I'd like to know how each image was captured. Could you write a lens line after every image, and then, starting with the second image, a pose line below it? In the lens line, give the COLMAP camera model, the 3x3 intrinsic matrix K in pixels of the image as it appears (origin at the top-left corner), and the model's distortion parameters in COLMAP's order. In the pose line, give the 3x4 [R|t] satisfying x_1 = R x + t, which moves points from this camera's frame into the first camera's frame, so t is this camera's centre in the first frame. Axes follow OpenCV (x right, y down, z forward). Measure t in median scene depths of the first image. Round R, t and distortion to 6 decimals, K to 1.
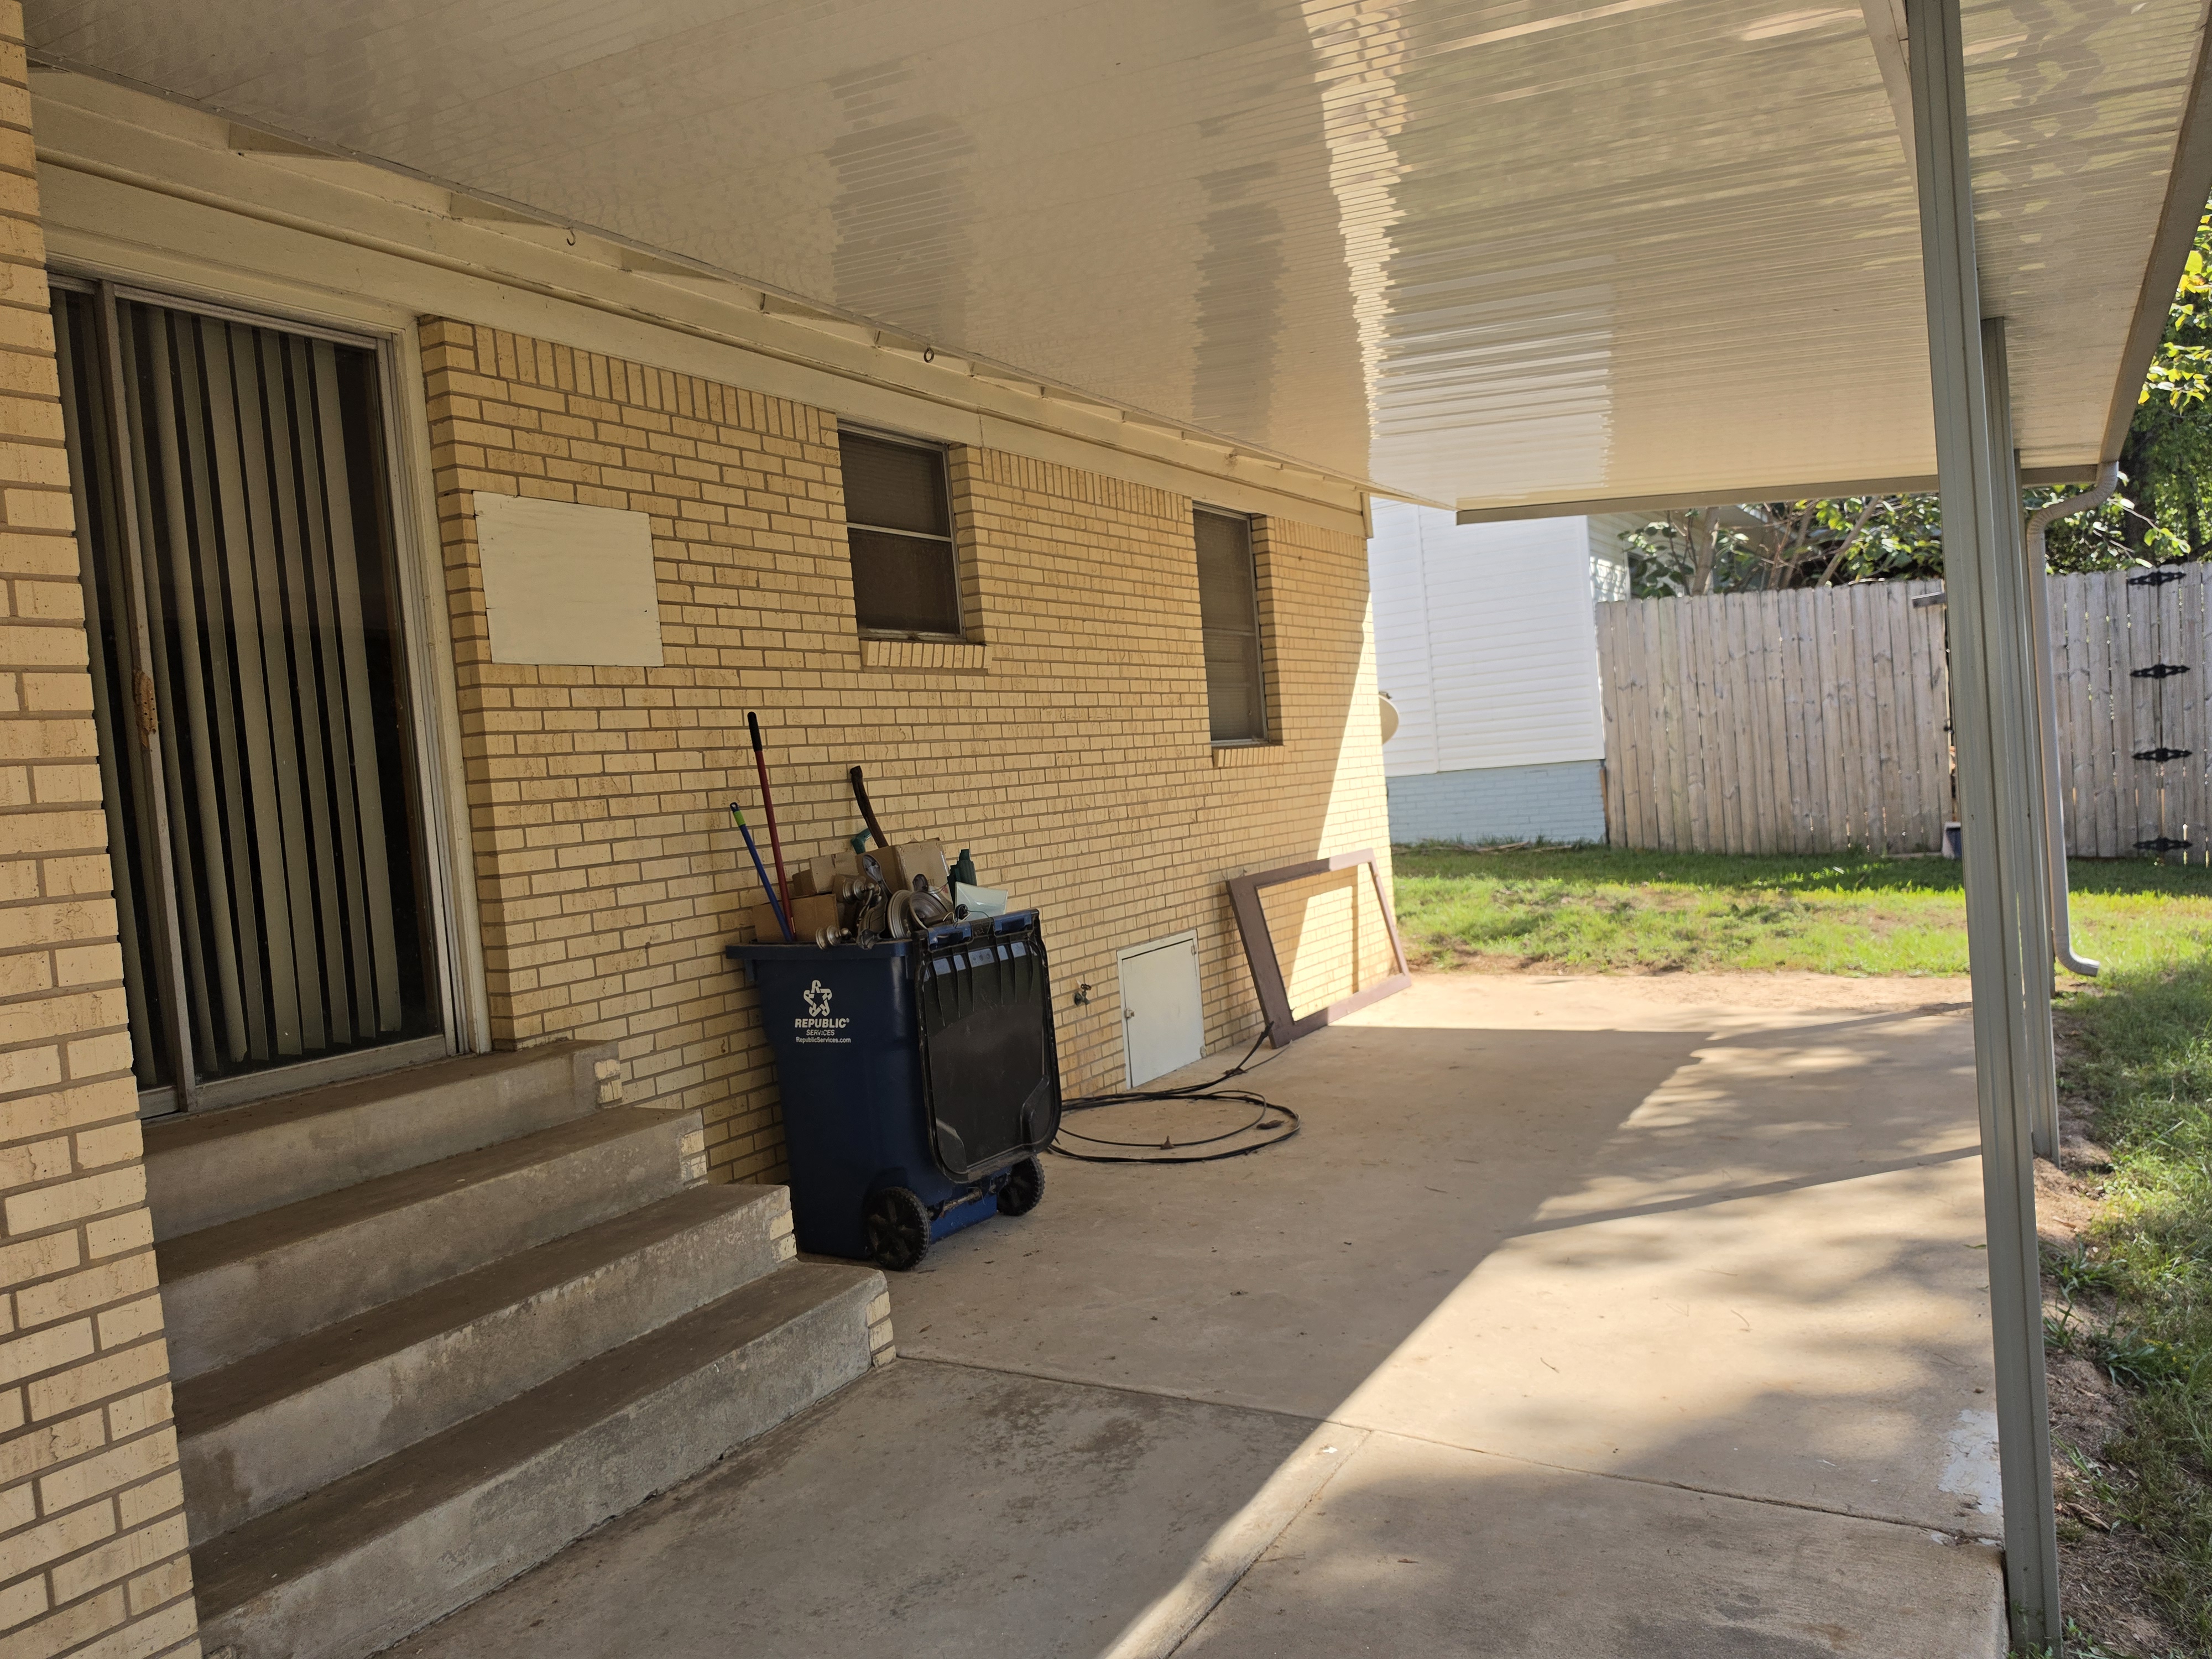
lens RADIAL K [[1673.4, 0, 1194.2], [0, 1673.4, 831.2], [0, 0, 1]] dist [0.083241, -0.159434]
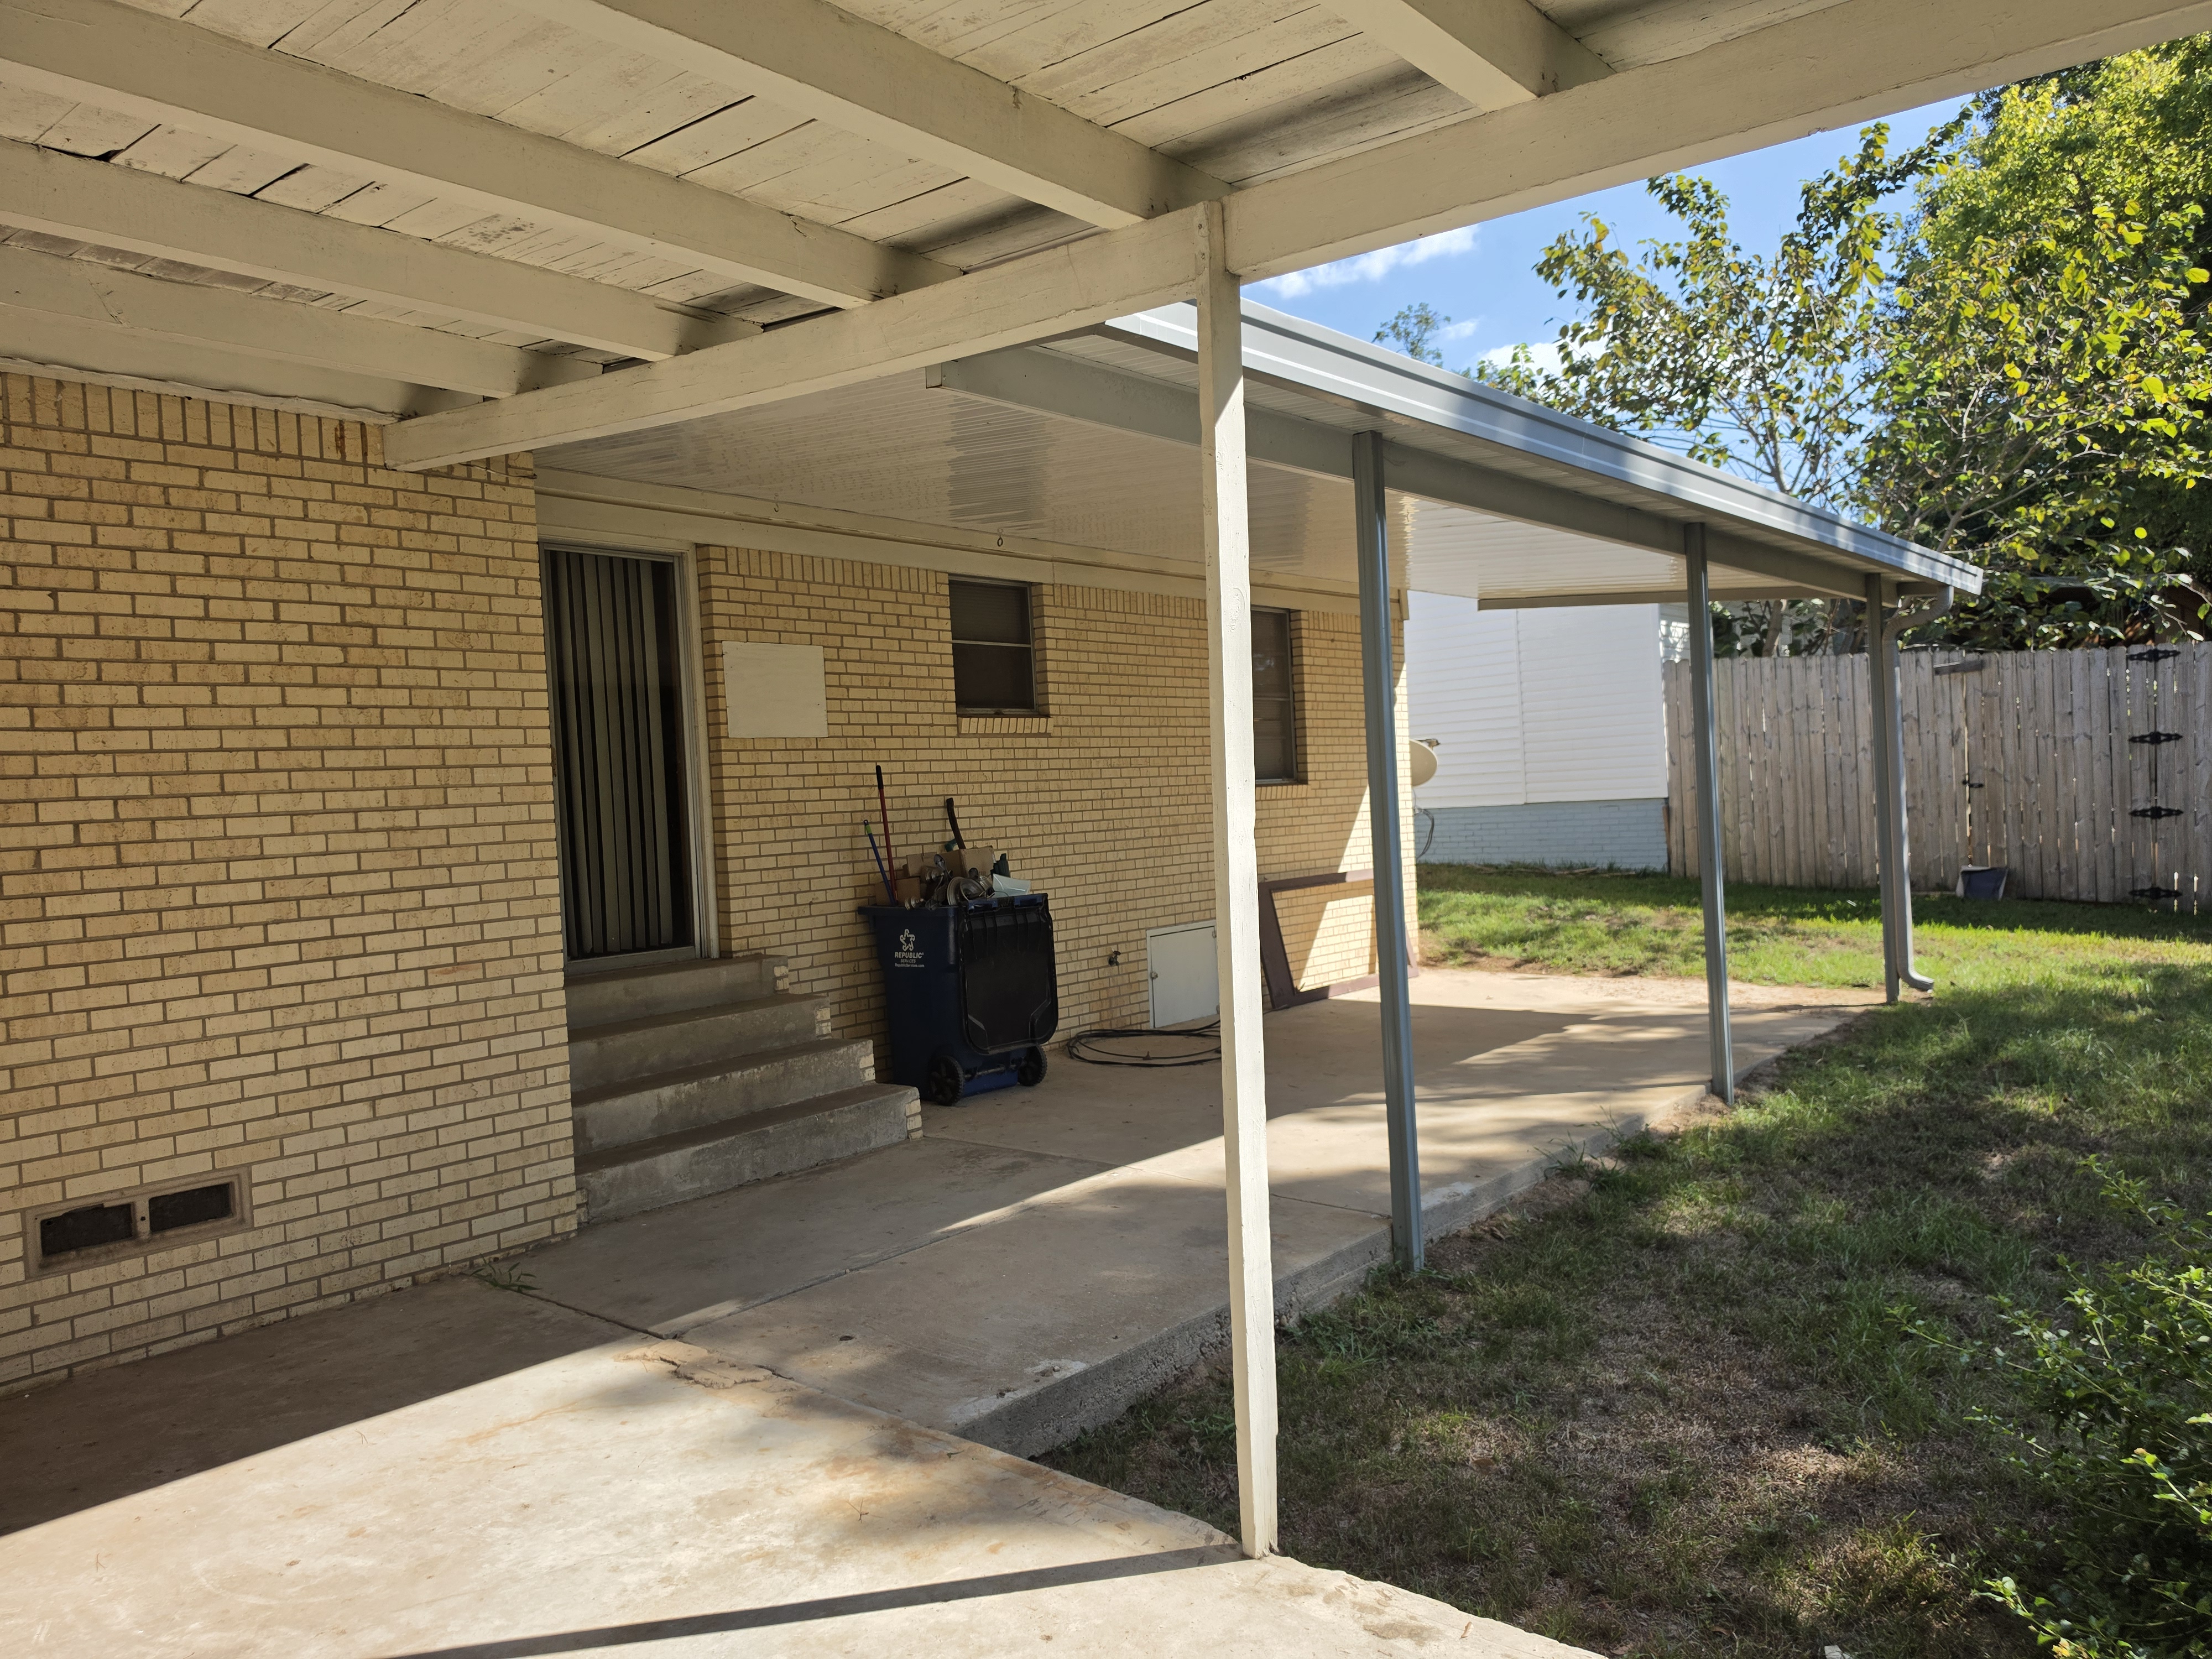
lens RADIAL K [[1523.8, 0, 1092.1], [0, 1523.8, 820.6], [0, 0, 1]] dist [0.105794, -0.154169]
pose [[0.983506, 0.036246, -0.177208, 0.209314], [-0.038554, 0.999210, -0.009599, -0.010368], [0.176720, 0.016273, 0.984127, -0.433621]]
